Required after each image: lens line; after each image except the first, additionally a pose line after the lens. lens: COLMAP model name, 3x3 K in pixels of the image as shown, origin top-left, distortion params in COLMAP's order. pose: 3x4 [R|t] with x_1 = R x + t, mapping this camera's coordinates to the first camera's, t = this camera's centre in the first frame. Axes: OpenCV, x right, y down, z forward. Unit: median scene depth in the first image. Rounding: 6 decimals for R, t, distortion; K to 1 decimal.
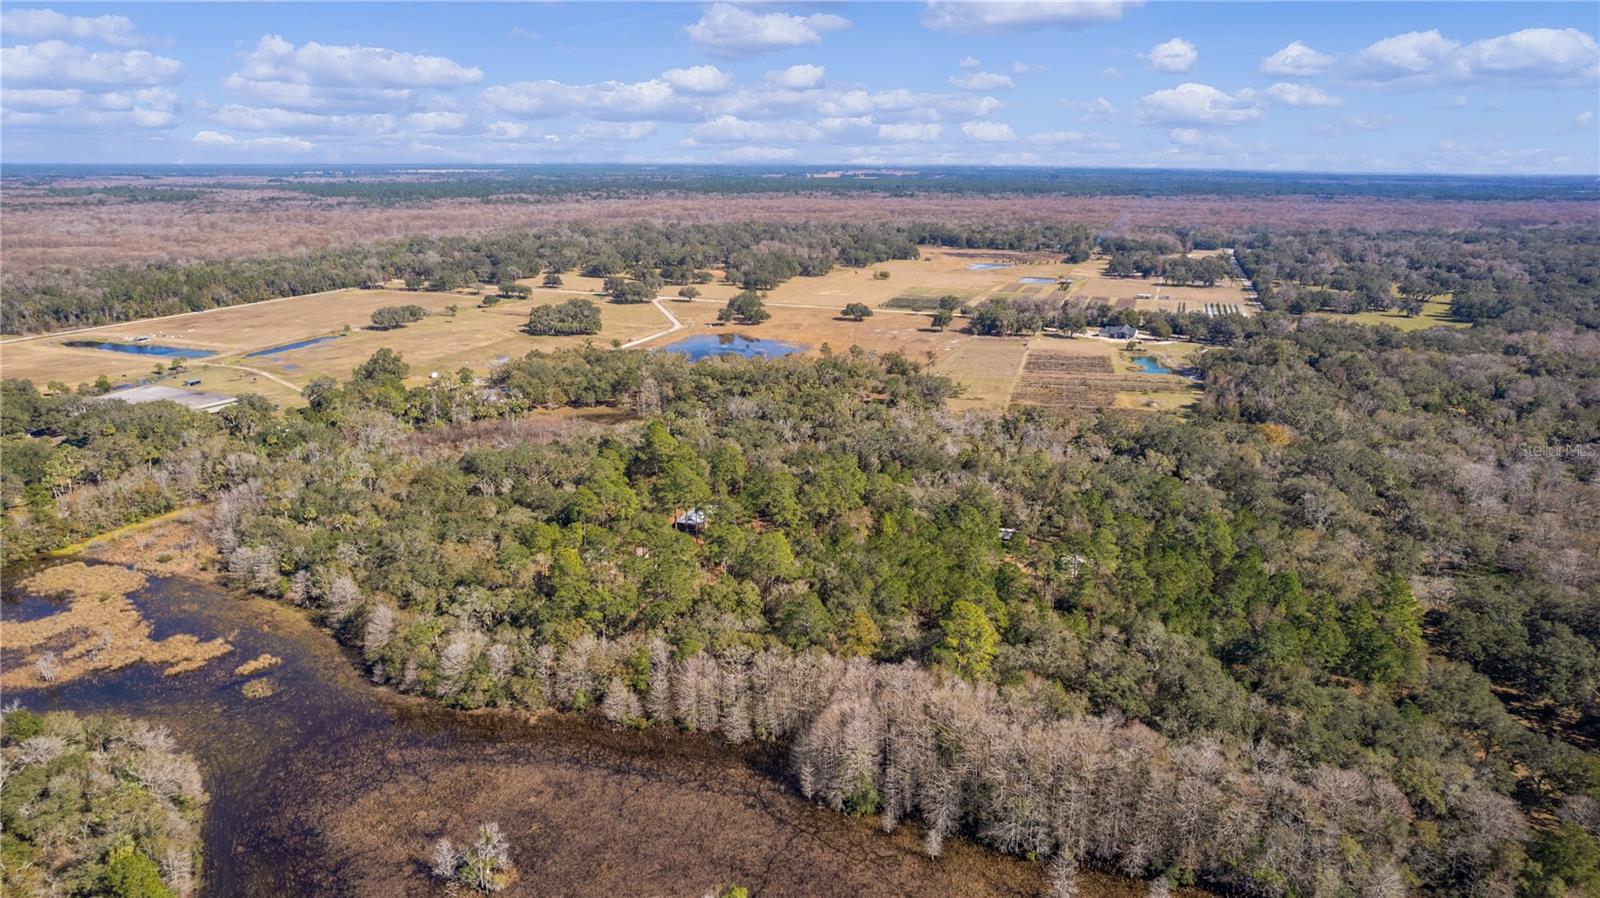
lens RADIAL K [[1032.2, 0, 797.0], [0, 1032.2, 442.0], [0, 0, 1]] dist [-0.072574, 0.060685]
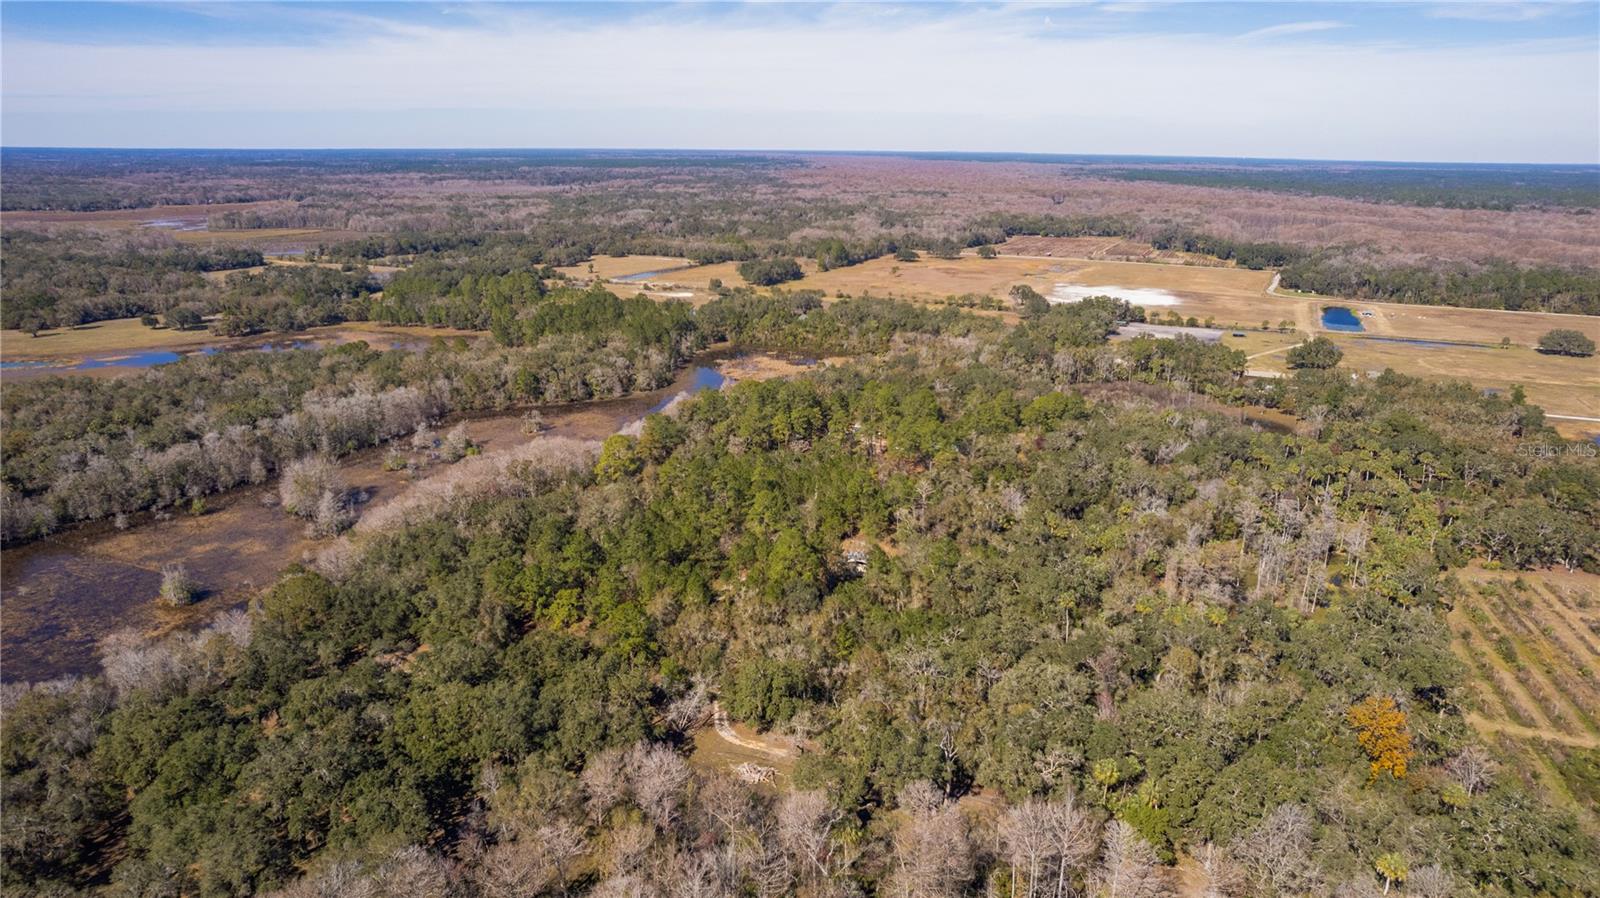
lens RADIAL K [[1032.2, 0, 797.0], [0, 1032.2, 442.0], [0, 0, 1]] dist [-0.072574, 0.060685]
pose [[-0.063922, 0.269876, -0.960771, 0.514658], [-0.275788, 0.920470, 0.276904, -0.104964], [0.959091, 0.282669, 0.015591, 0.396085]]
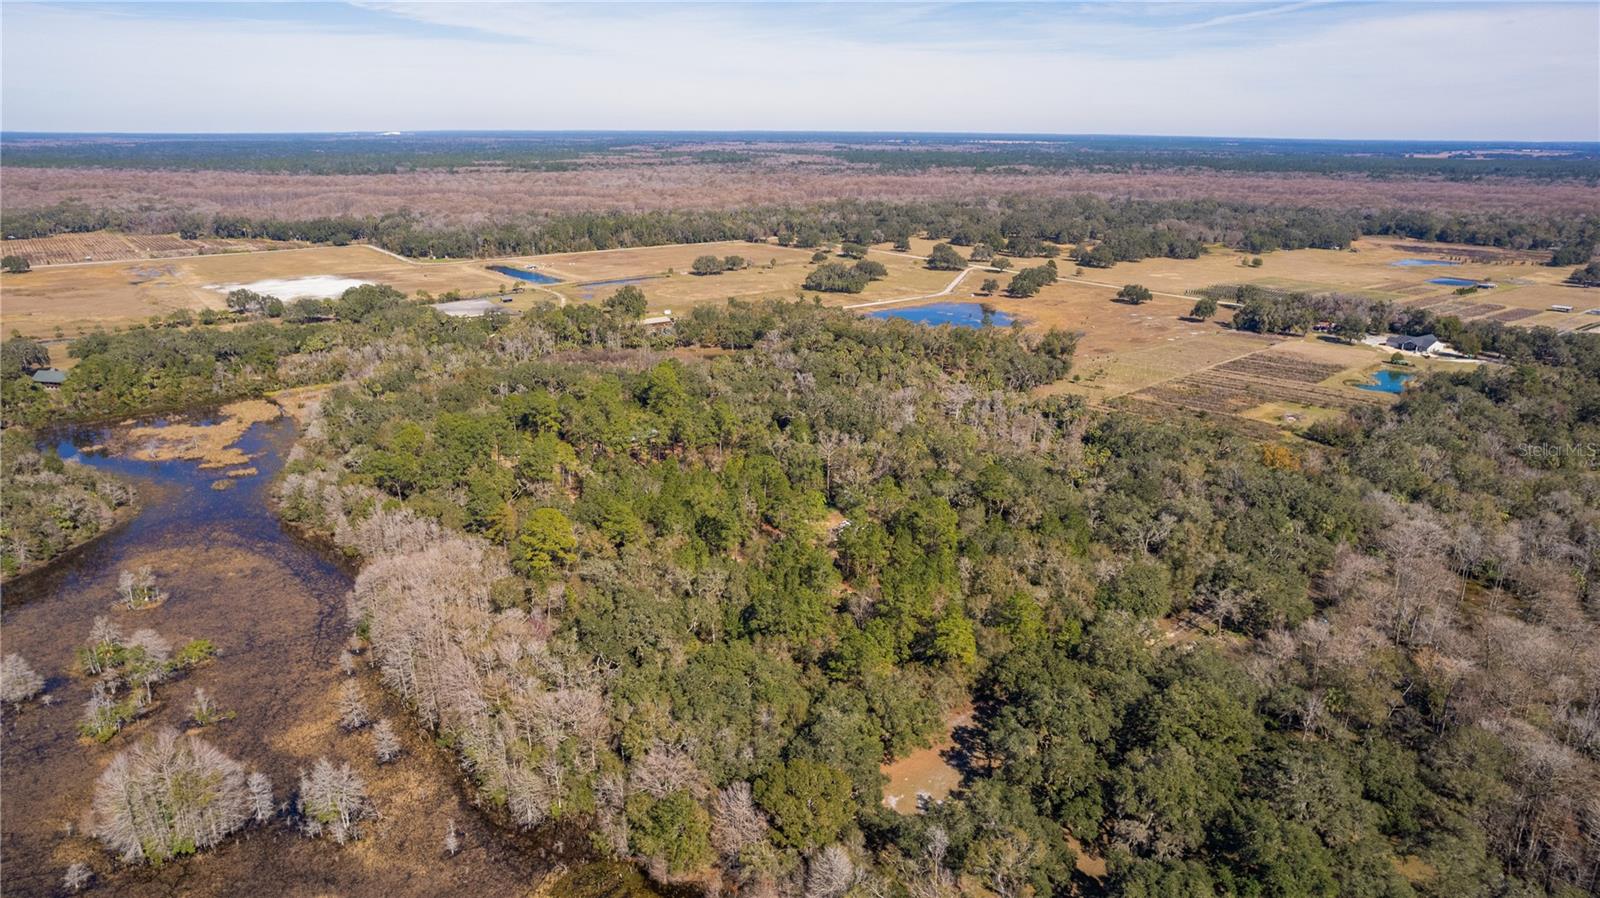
lens RADIAL K [[1032.7, 0, 796.4], [0, 1032.7, 448.2], [0, 0, 1]] dist [-0.069713, 0.054143]
pose [[0.853771, 0.154004, -0.497351, 0.310537], [-0.139035, 0.988001, 0.067261, -0.009064], [0.501742, 0.011724, 0.864938, 0.045408]]
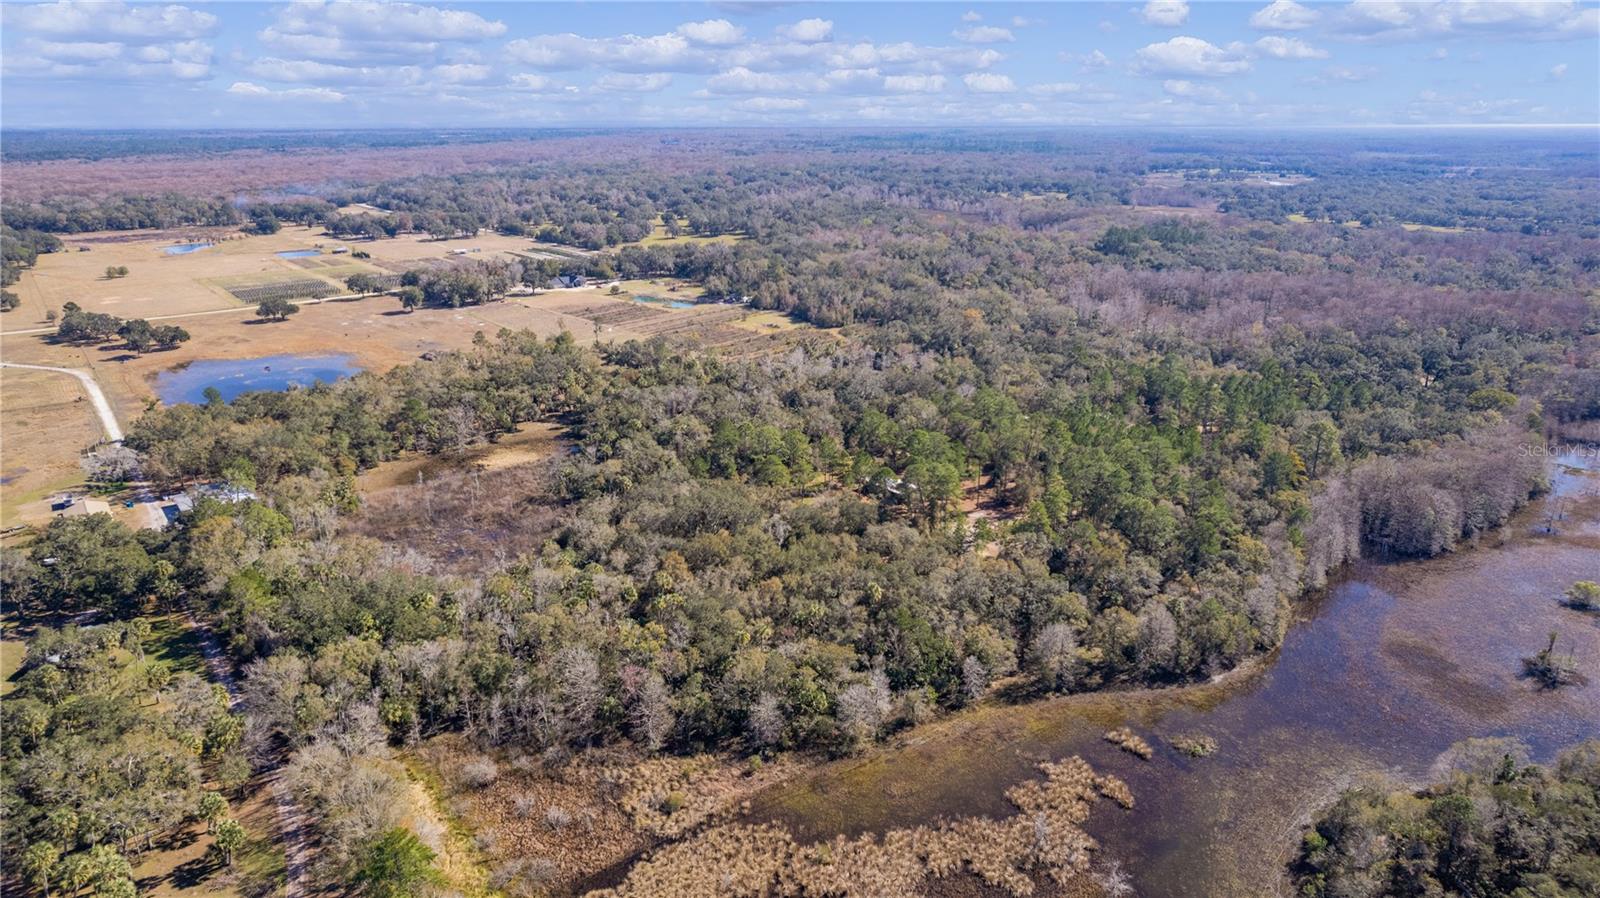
lens RADIAL K [[1032.2, 0, 797.0], [0, 1032.2, 442.0], [0, 0, 1]] dist [-0.072574, 0.060685]
pose [[0.516259, -0.266388, 0.813950, -0.447340], [0.231272, 0.958450, 0.166992, -0.073130], [-0.824615, 0.102033, 0.556417, 0.261865]]
